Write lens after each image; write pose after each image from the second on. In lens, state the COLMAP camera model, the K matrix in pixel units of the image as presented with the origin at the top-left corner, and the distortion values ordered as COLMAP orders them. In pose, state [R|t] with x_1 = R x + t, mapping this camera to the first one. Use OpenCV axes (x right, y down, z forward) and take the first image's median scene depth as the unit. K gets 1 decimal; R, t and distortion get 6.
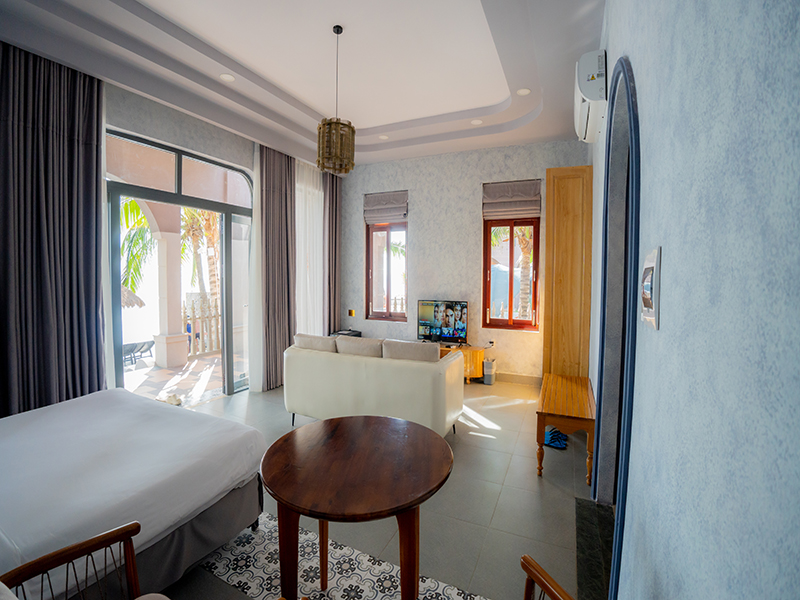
lens RADIAL K [[362.1, 0, 395.1], [0, 362.1, 297.6], [0, 0, 1]] dist [-0.067592, 0.007846]
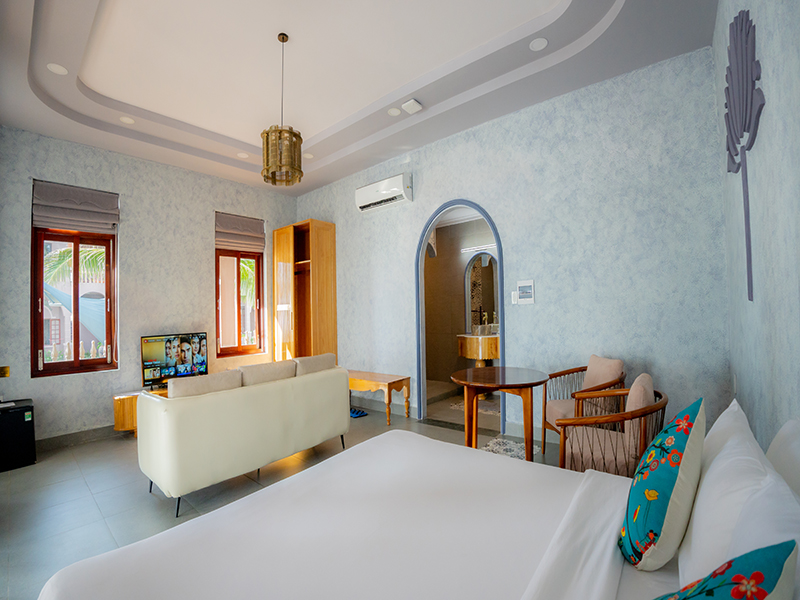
lens RADIAL K [[362.1, 0, 397.6], [0, 362.1, 307.7], [0, 0, 1]] dist [-0.067592, 0.007846]
pose [[0.249041, -0.020732, 0.968271, -0.552553], [0.069487, 0.997577, 0.003488, -0.020856], [-0.965997, 0.066413, 0.249879, 0.275853]]
